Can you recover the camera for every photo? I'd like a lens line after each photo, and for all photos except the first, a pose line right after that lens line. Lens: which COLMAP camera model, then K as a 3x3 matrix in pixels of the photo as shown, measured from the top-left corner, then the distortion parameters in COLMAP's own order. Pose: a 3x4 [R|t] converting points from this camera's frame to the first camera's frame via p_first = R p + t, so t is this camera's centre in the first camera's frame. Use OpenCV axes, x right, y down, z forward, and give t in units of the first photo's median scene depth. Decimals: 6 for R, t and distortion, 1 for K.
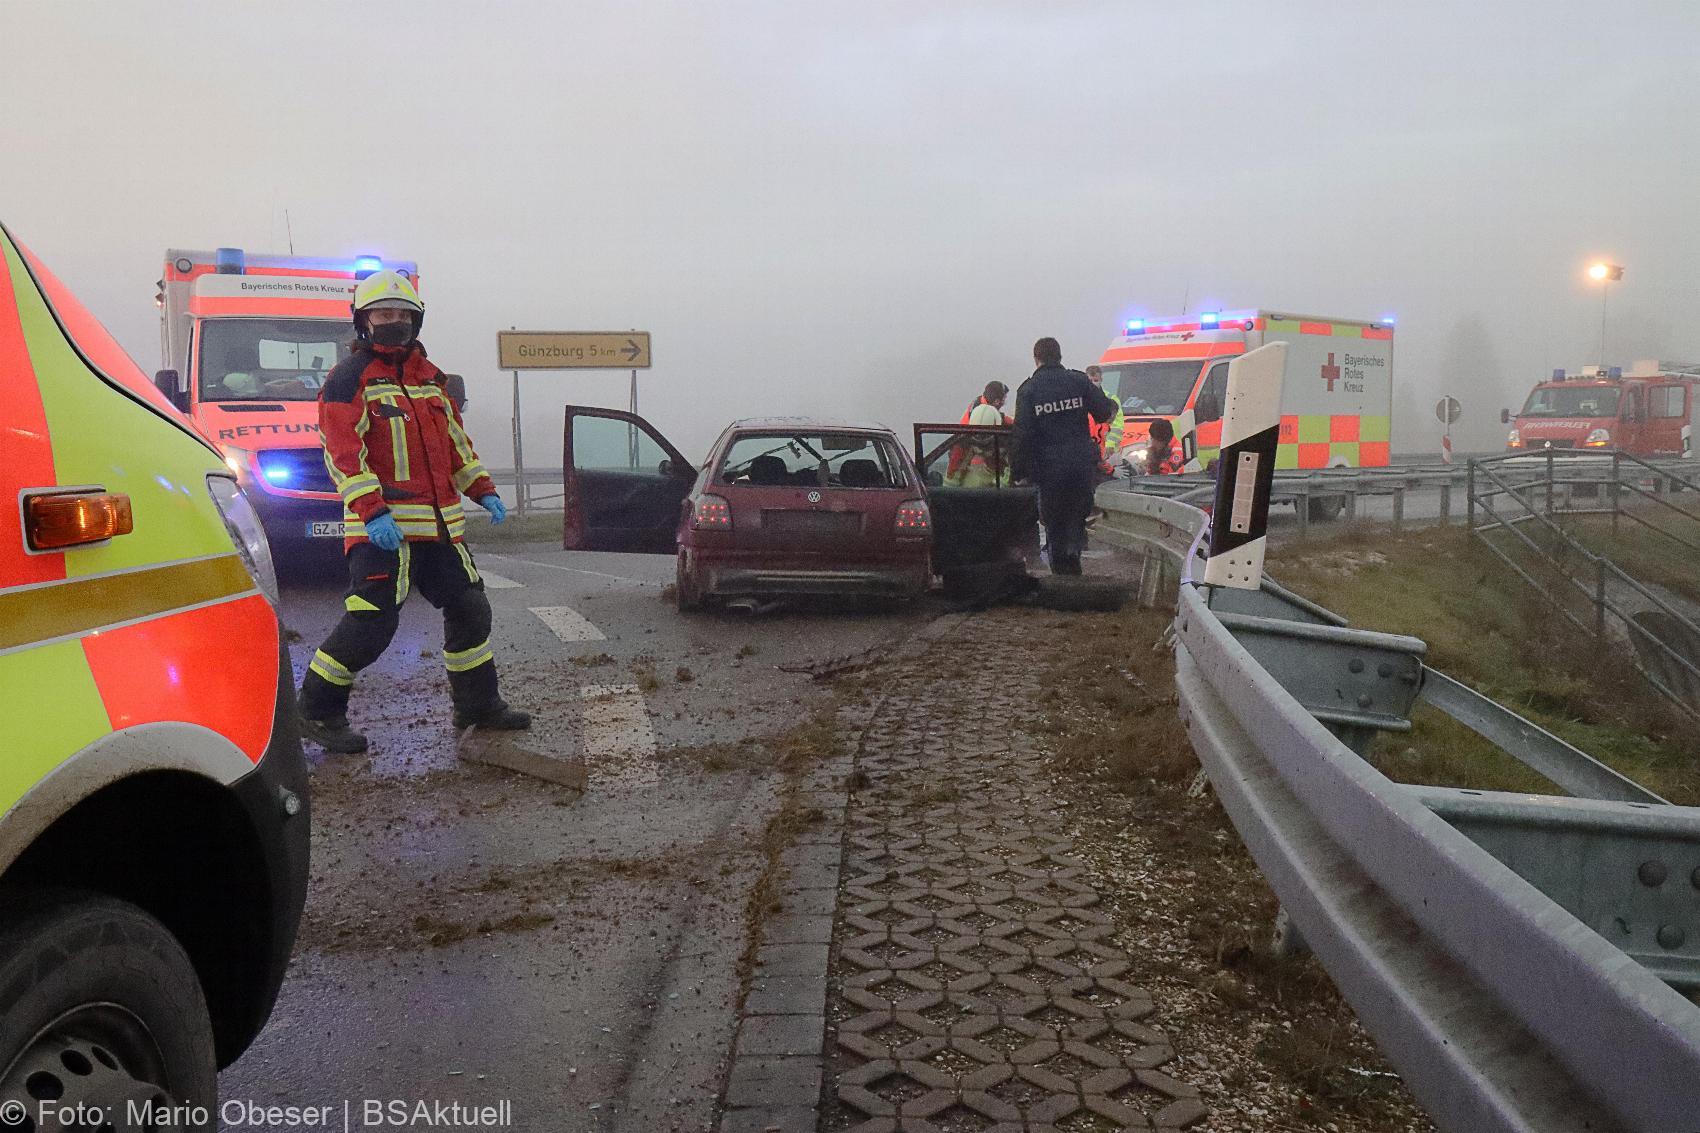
lens RADIAL K [[1404.4, 0, 850.1], [0, 1404.4, 555.1], [0, 0, 1]] dist [-0.019938, 0.047884]
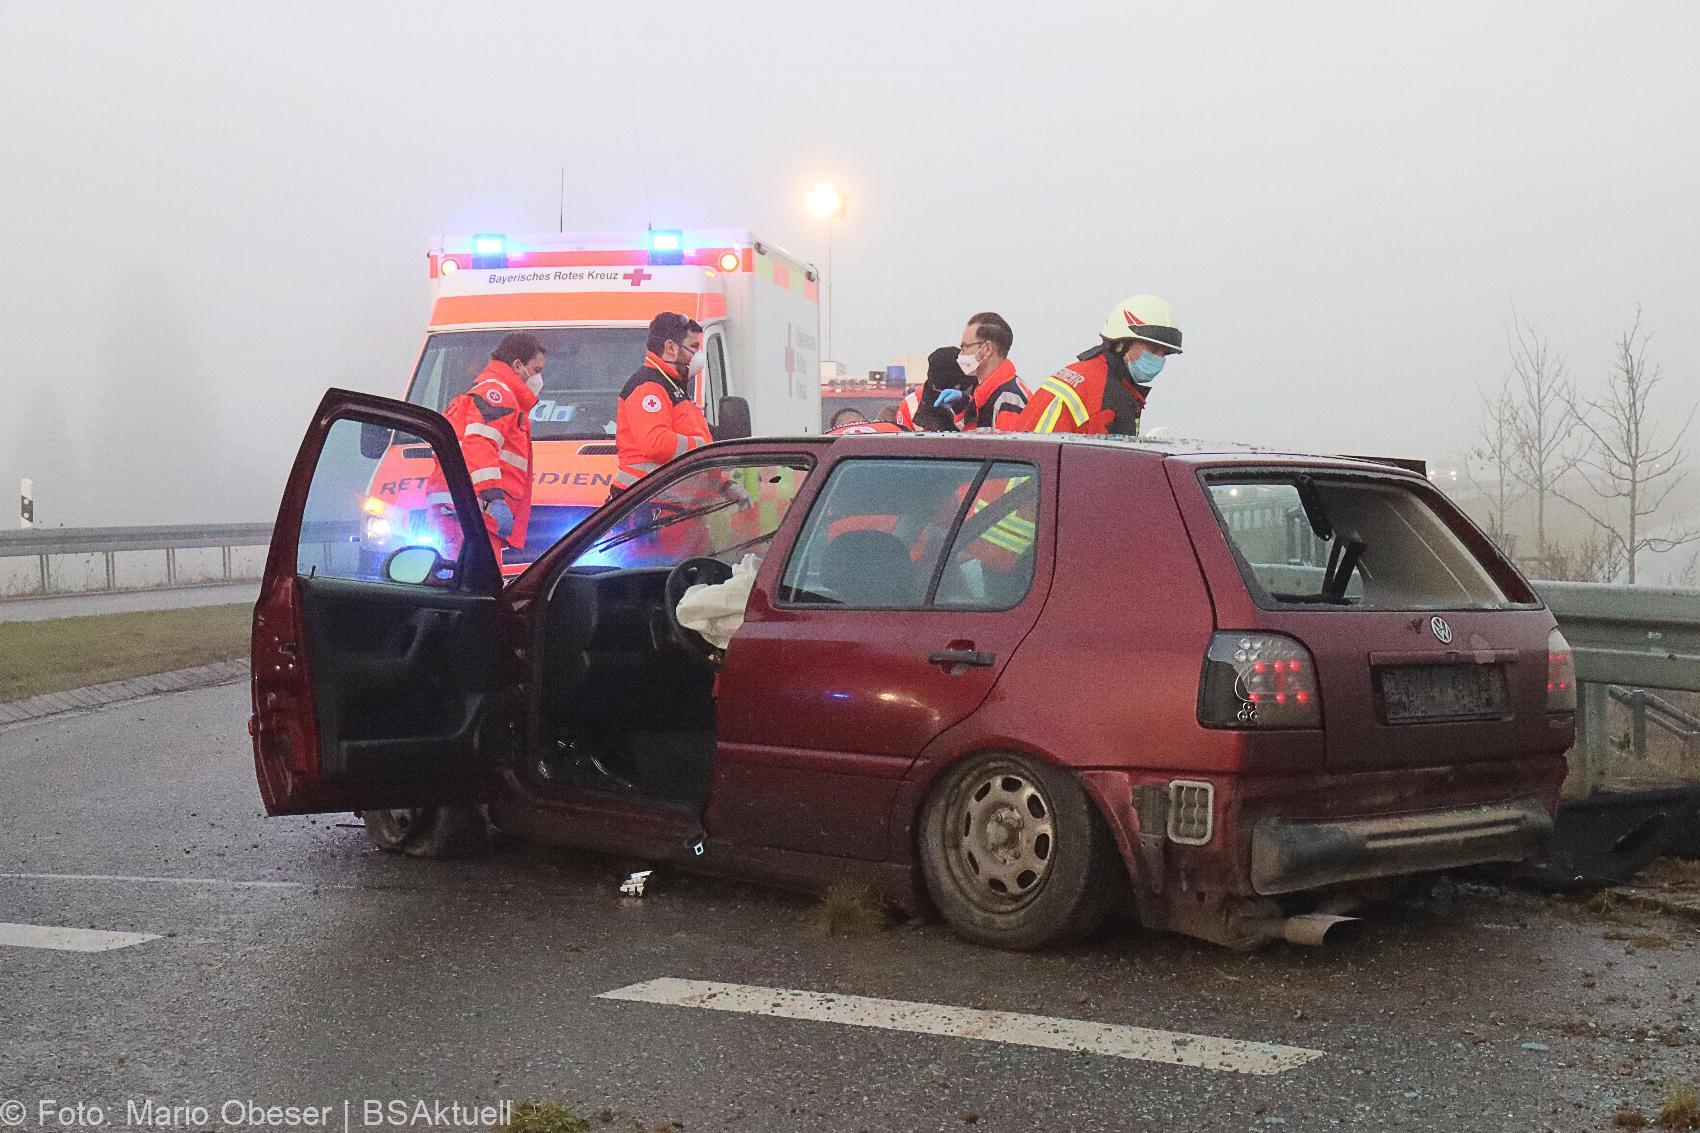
lens RADIAL K [[2717.6, 0, 815.8], [0, 2717.6, 561.5], [0, 0, 1]] dist [0.003654, 0.000000]
pose [[0.764455, -0.015962, 0.644479, -0.320762], [0.051886, 0.997974, -0.036828, -0.020007], [-0.642586, 0.061593, 0.763734, 0.249843]]
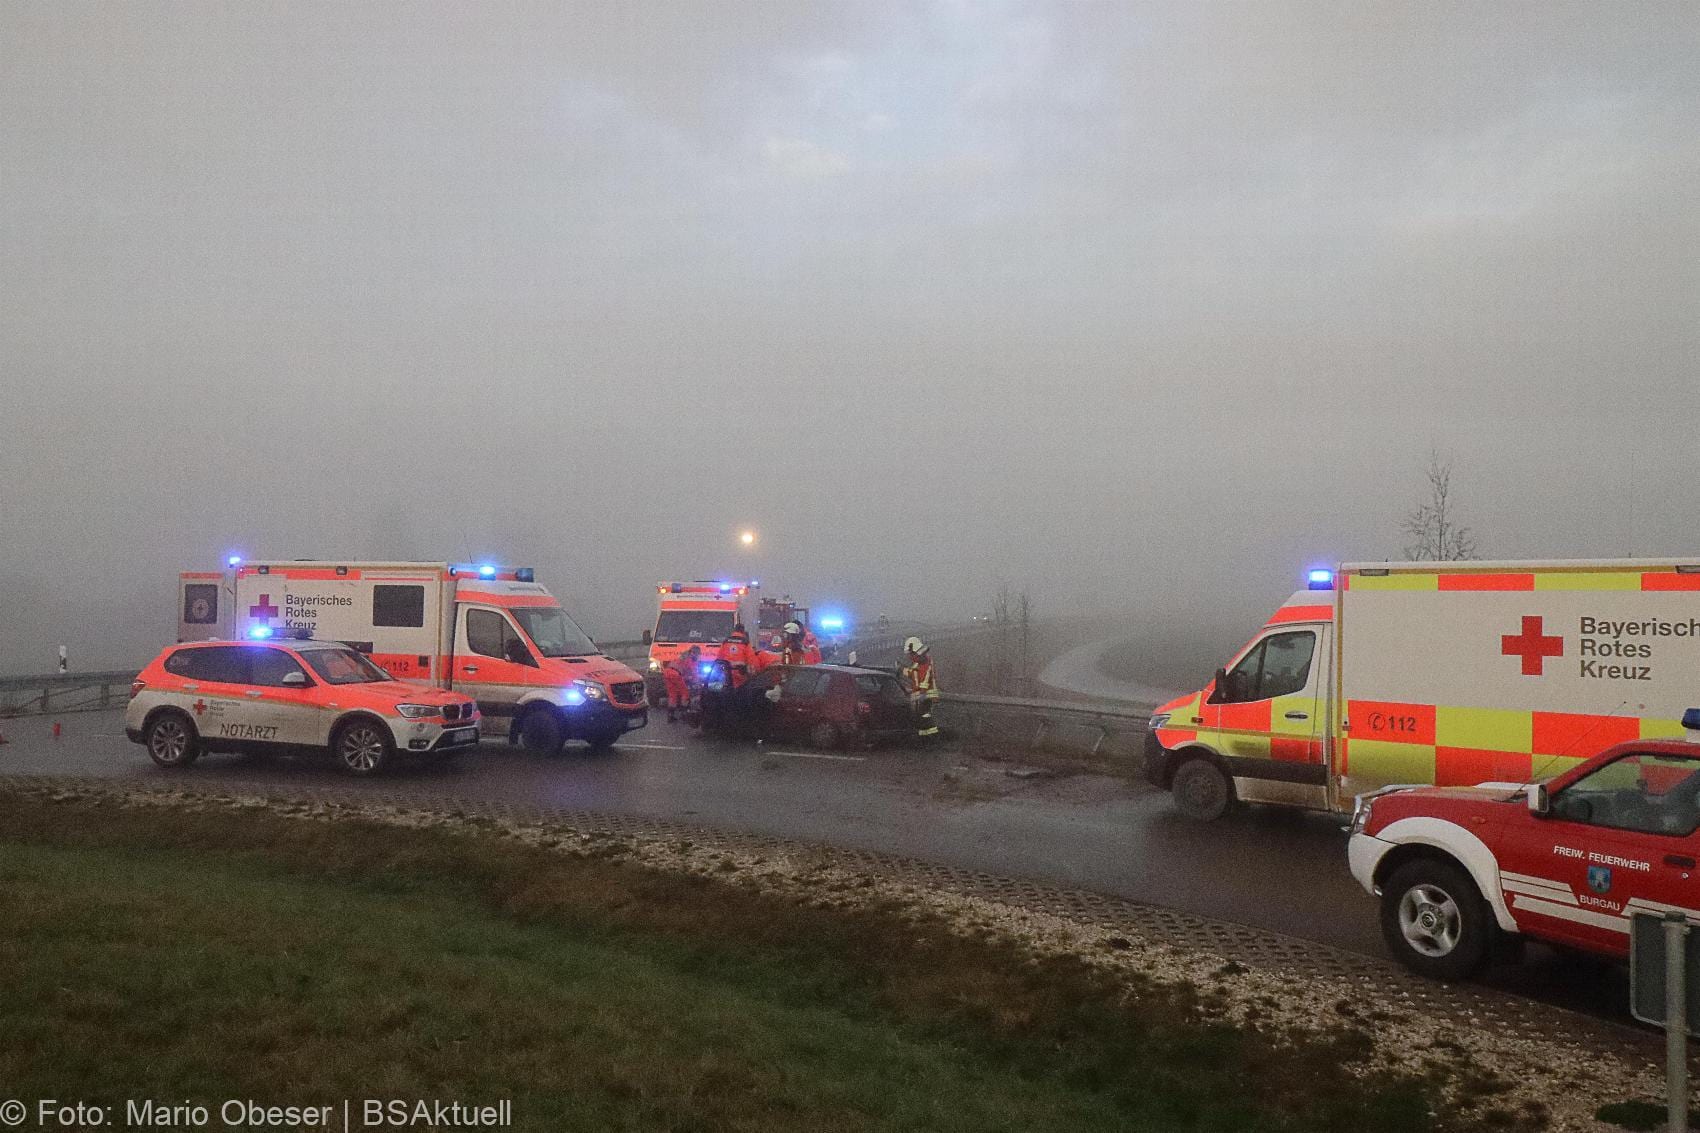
lens RADIAL K [[1404.4, 0, 842.2], [0, 1404.4, 574.6], [0, 0, 1]] dist [-0.019938, 0.047884]
pose [[0.693911, 0.033273, 0.719292, -0.948684], [0.037486, 0.995908, -0.082231, -0.030881], [-0.719084, 0.084025, 0.689824, -0.360513]]
